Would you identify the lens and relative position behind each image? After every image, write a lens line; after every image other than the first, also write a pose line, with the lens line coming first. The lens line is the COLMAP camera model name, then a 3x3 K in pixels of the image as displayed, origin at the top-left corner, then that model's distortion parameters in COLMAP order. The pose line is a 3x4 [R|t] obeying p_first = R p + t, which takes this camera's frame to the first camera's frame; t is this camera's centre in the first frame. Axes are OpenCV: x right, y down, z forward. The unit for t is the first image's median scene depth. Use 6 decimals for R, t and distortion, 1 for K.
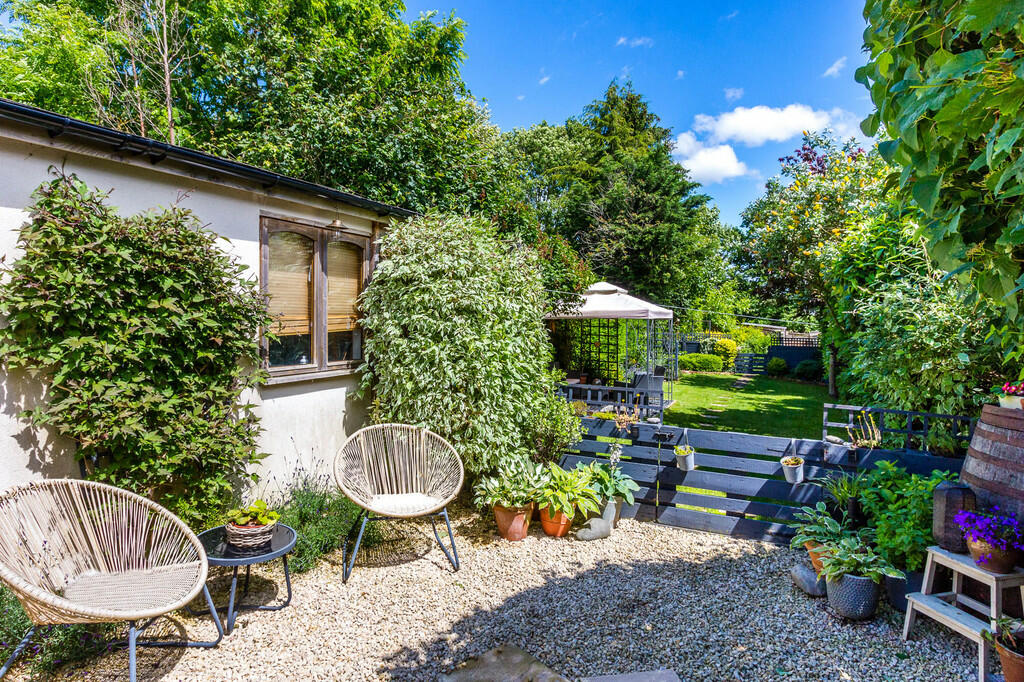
lens RADIAL K [[522.4, 0, 513.4], [0, 522.4, 315.2], [0, 0, 1]] dist [0.000871, 0.000086]
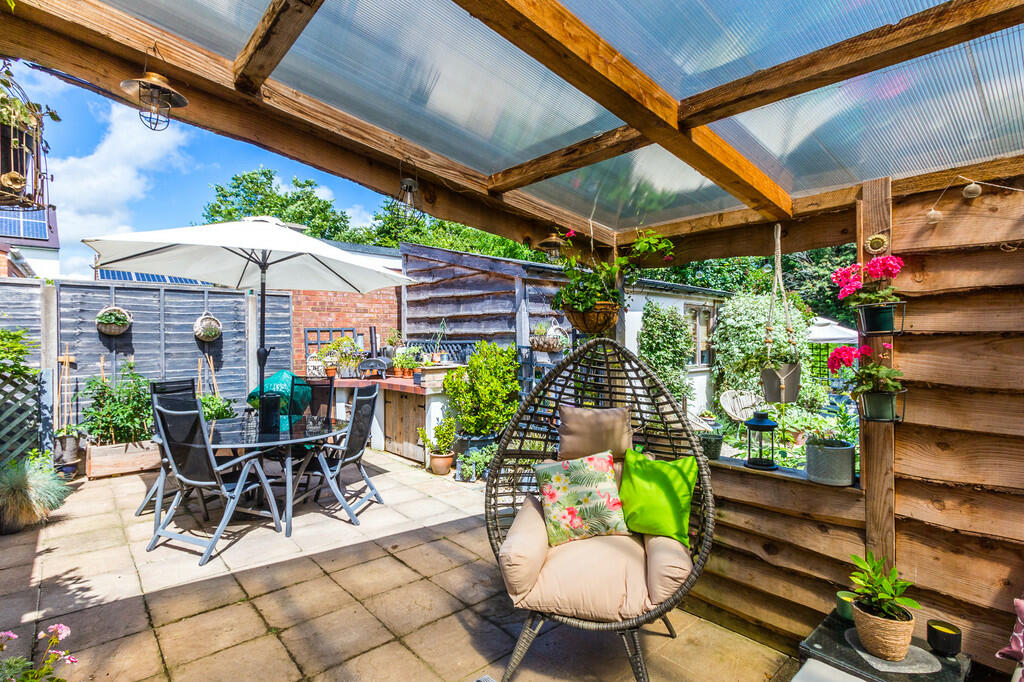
lens RADIAL K [[457.6, 0, 512.0], [0, 457.6, 341.0], [0, 0, 1]] dist [-0.000438, -0.000040]
pose [[0.934726, -0.003262, -0.355354, -0.156280], [0.005558, 0.999970, 0.005441, -0.009440], [0.355325, -0.007061, 0.934716, -0.437765]]
